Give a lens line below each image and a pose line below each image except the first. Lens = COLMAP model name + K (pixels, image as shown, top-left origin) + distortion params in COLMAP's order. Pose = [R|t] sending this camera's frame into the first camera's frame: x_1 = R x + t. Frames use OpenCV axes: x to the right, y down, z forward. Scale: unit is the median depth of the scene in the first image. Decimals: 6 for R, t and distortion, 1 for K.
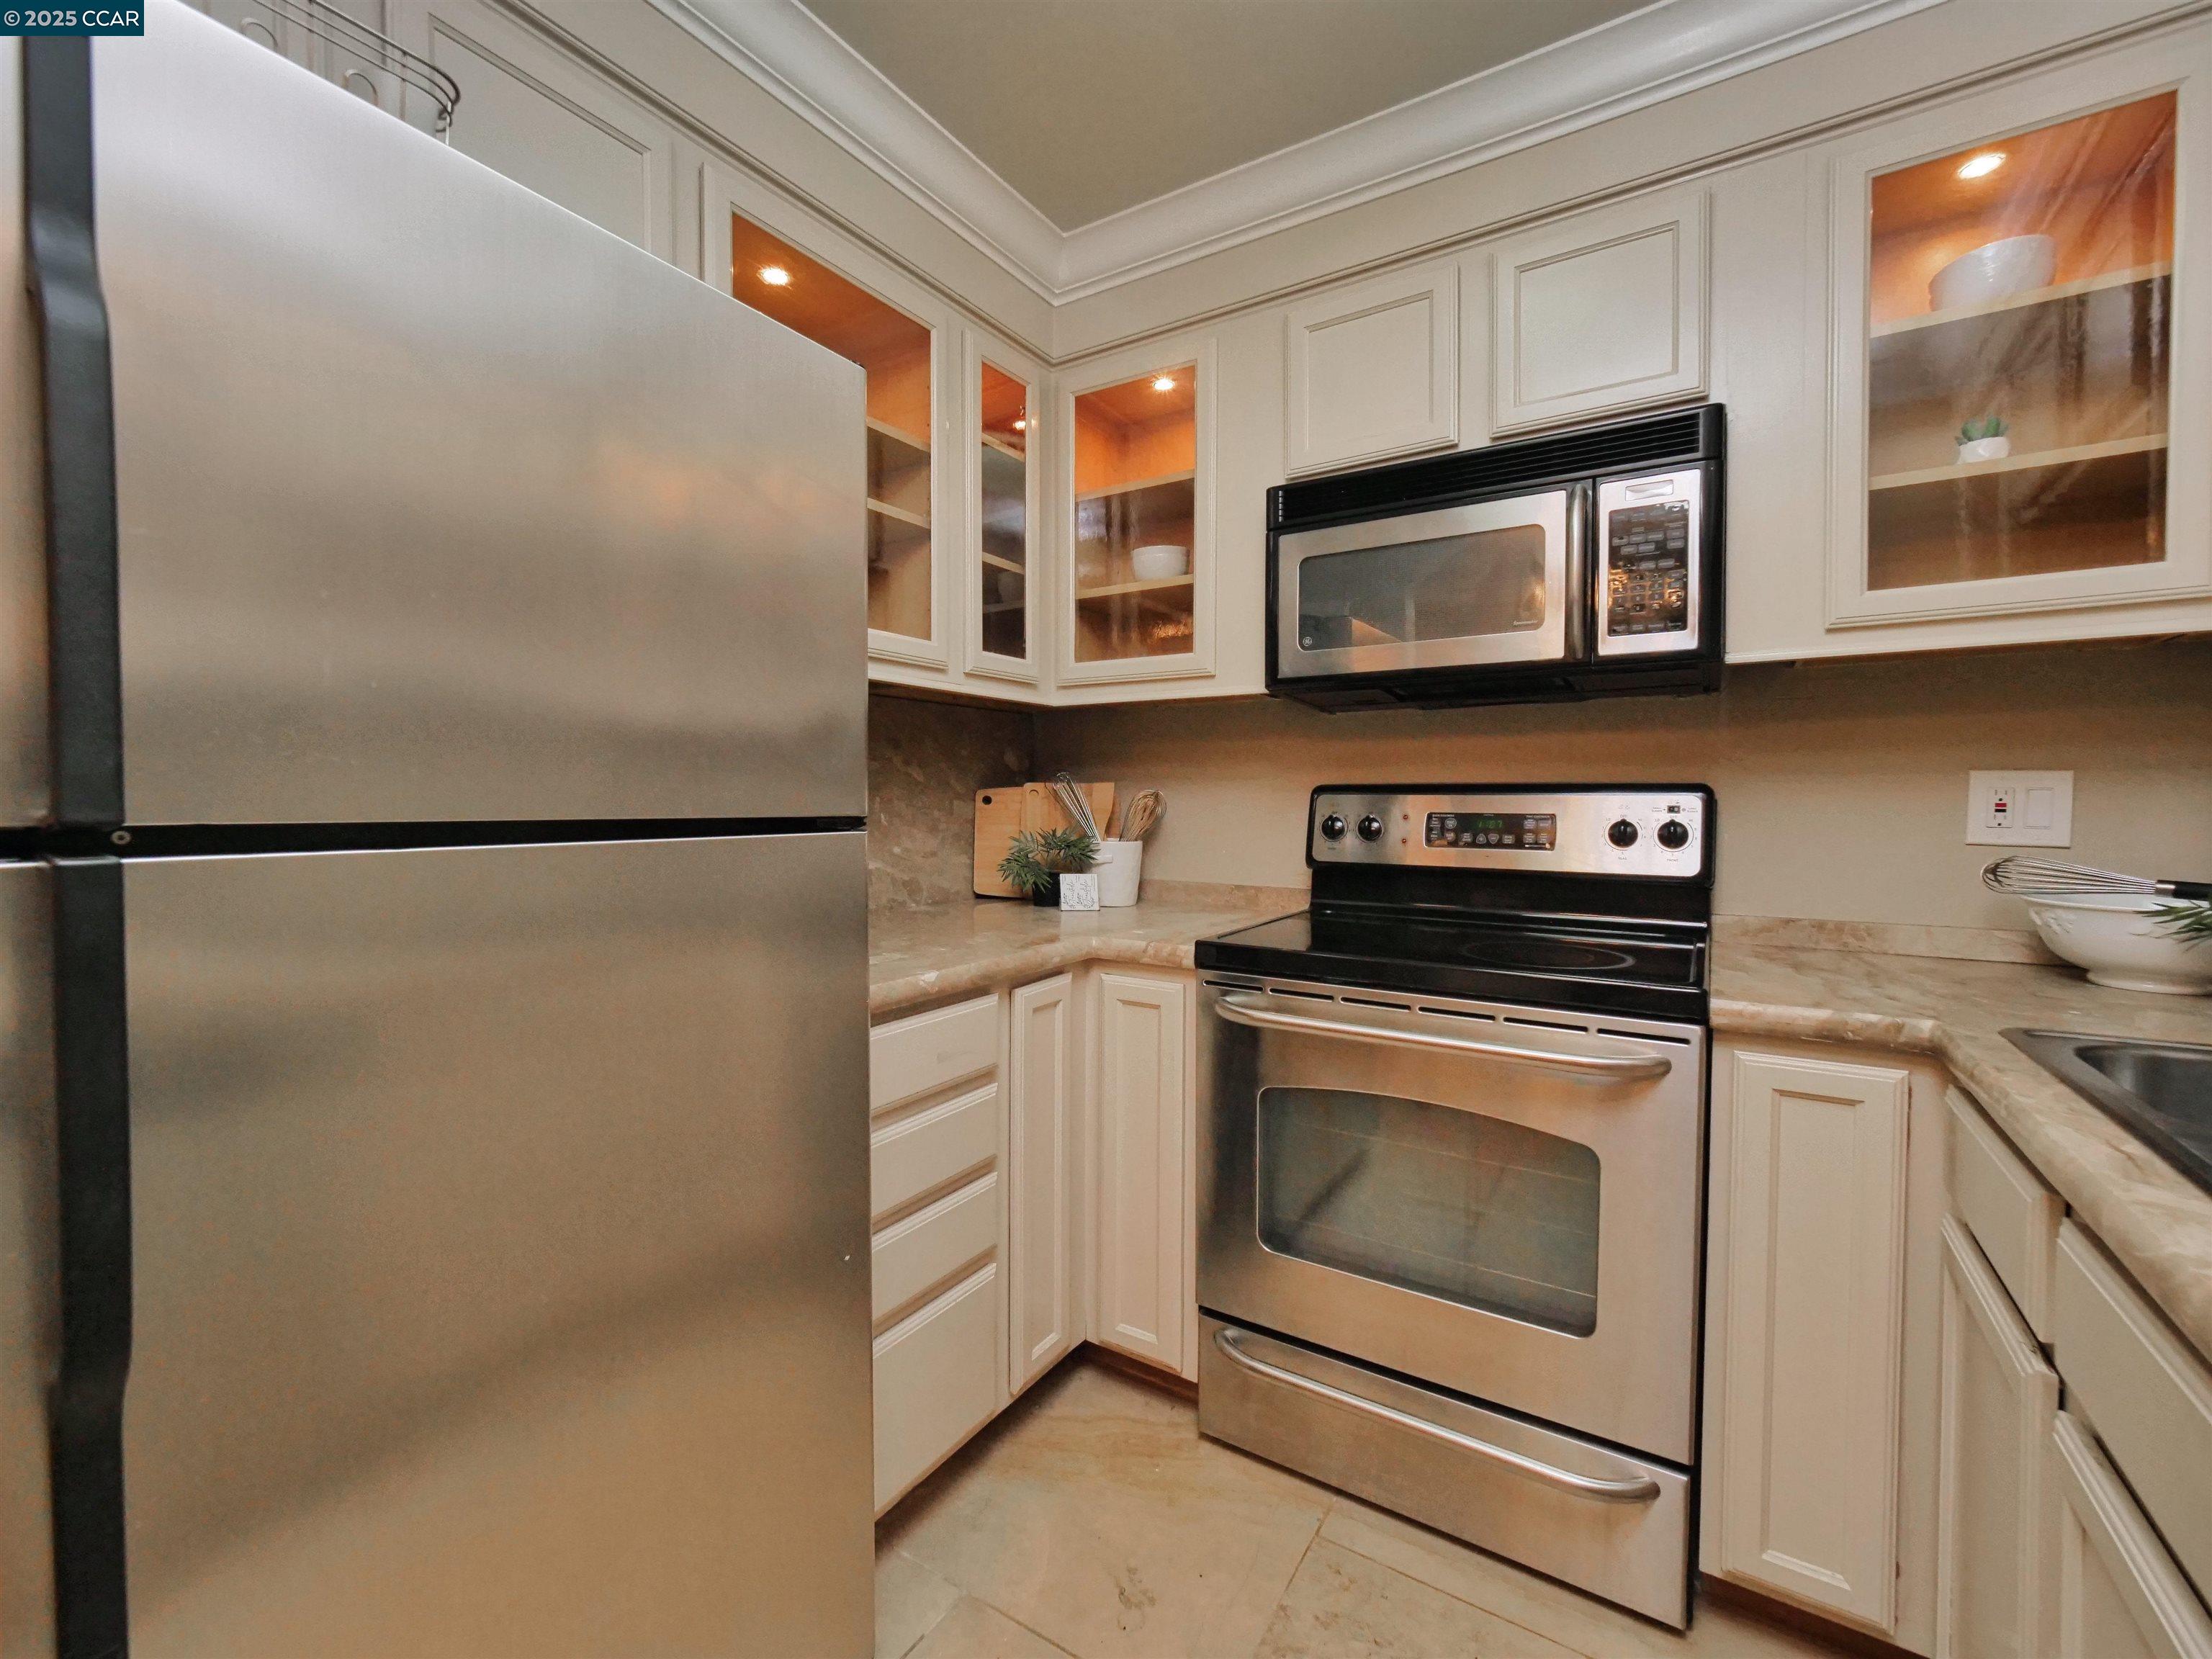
lens RADIAL K [[940.2, 0, 1096.1], [0, 940.2, 833.1], [0, 0, 1]] dist [-0.007997, 0.000778]
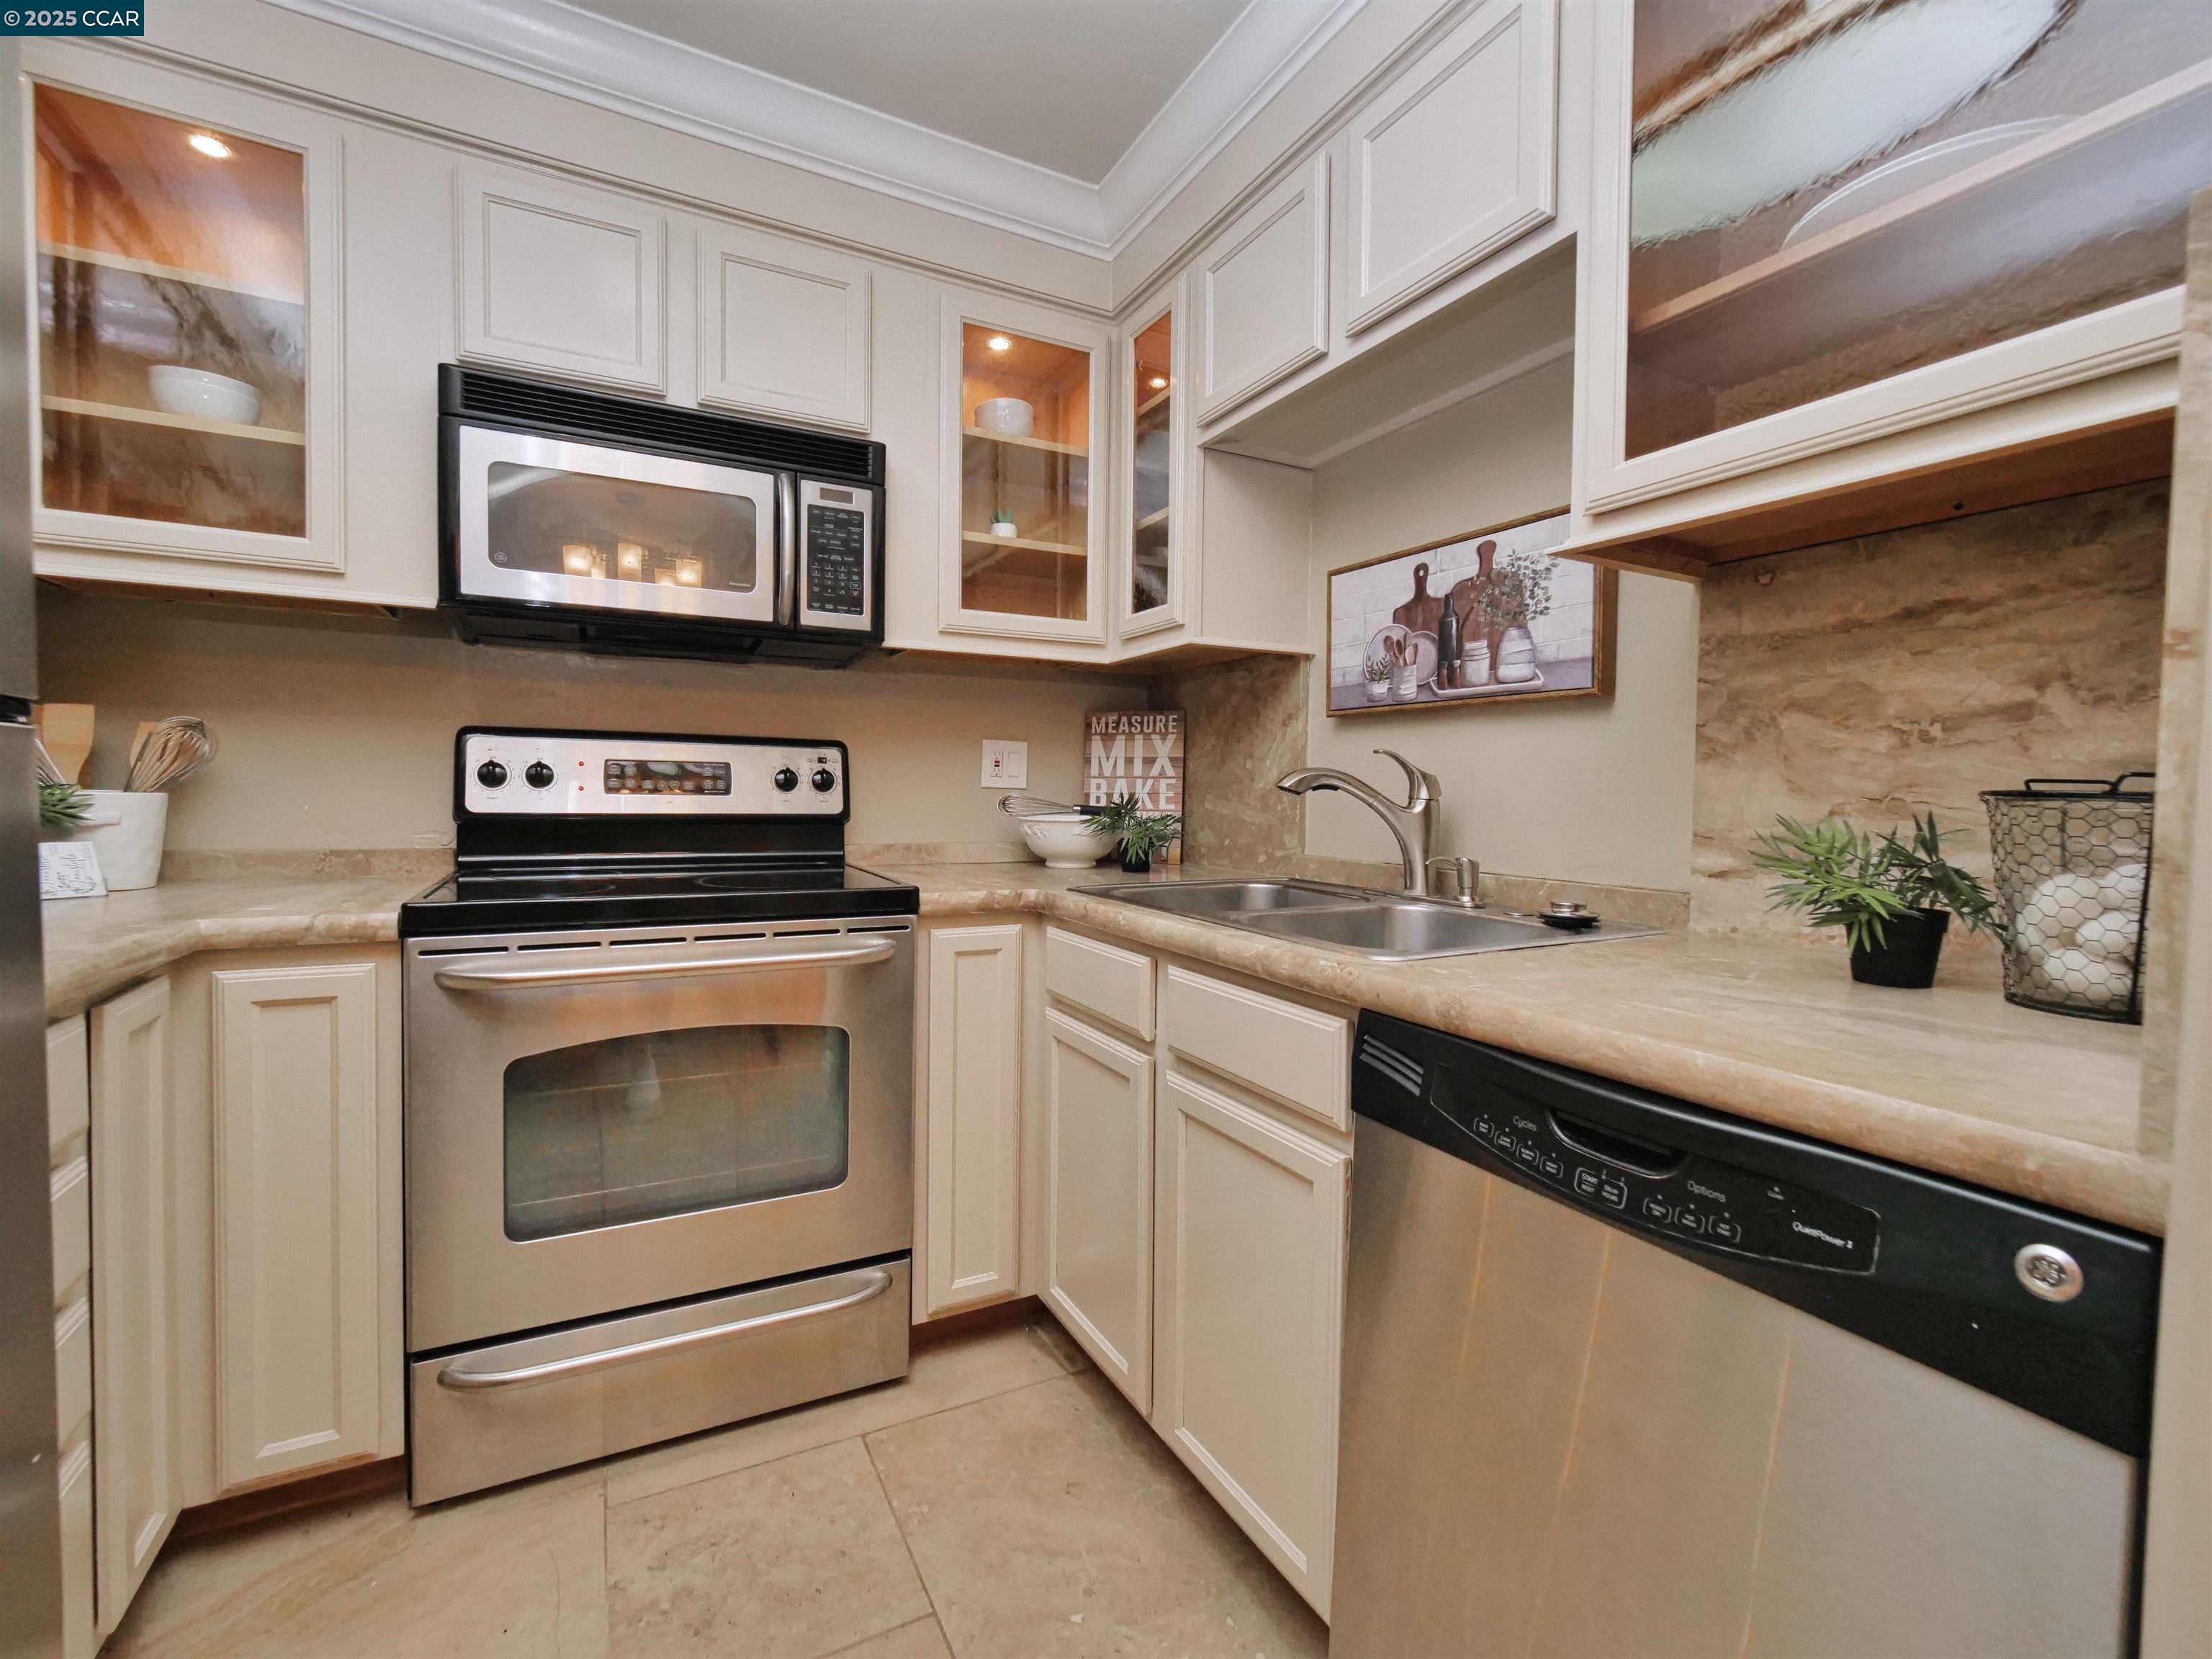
lens RADIAL K [[940.2, 0, 1092.7], [0, 940.2, 829.0], [0, 0, 1]] dist [-0.007997, 0.000778]
pose [[0.485167, -0.031976, 0.873837, -0.318011], [0.017291, 0.999487, 0.026974, 0.041338], [-0.874250, 0.002022, 0.485471, 0.102361]]
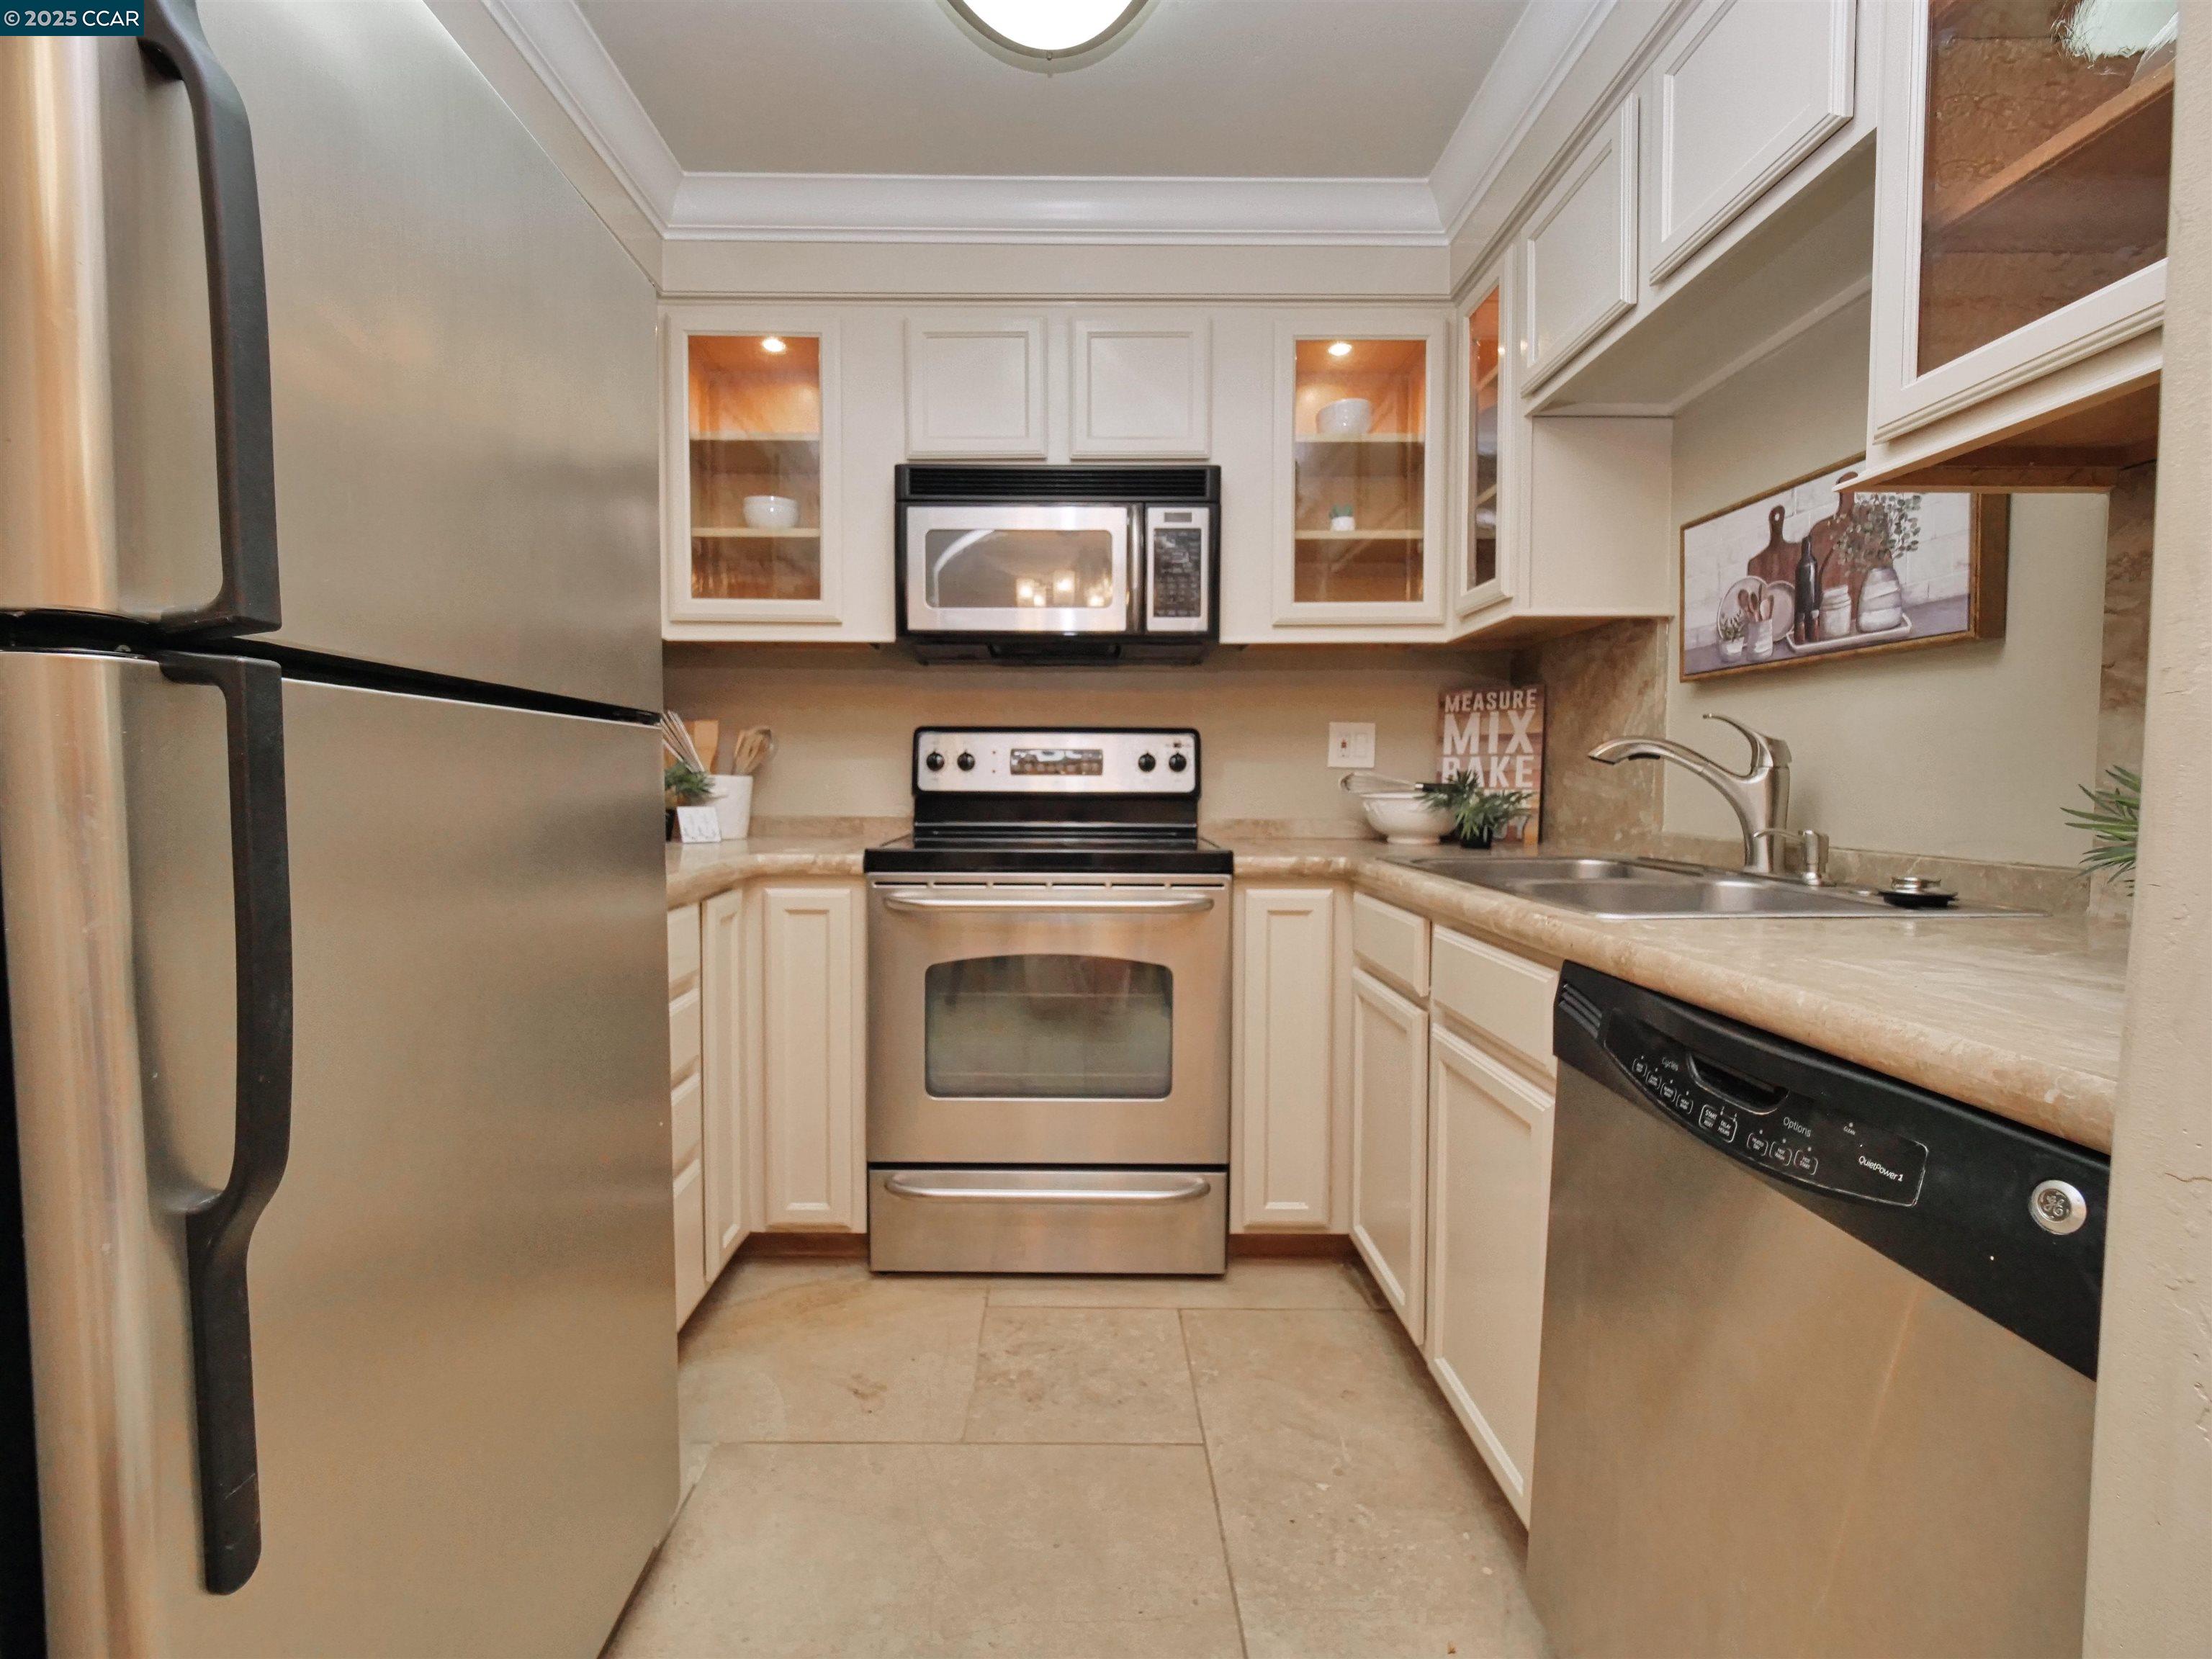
lens RADIAL K [[940.2, 0, 1088.1], [0, 940.2, 830.7], [0, 0, 1]] dist [-0.007997, 0.000778]
pose [[0.829524, -0.031676, 0.557571, -0.325935], [0.019541, 0.999425, 0.027707, 0.068265], [-0.558128, -0.012088, 0.829667, -0.120654]]
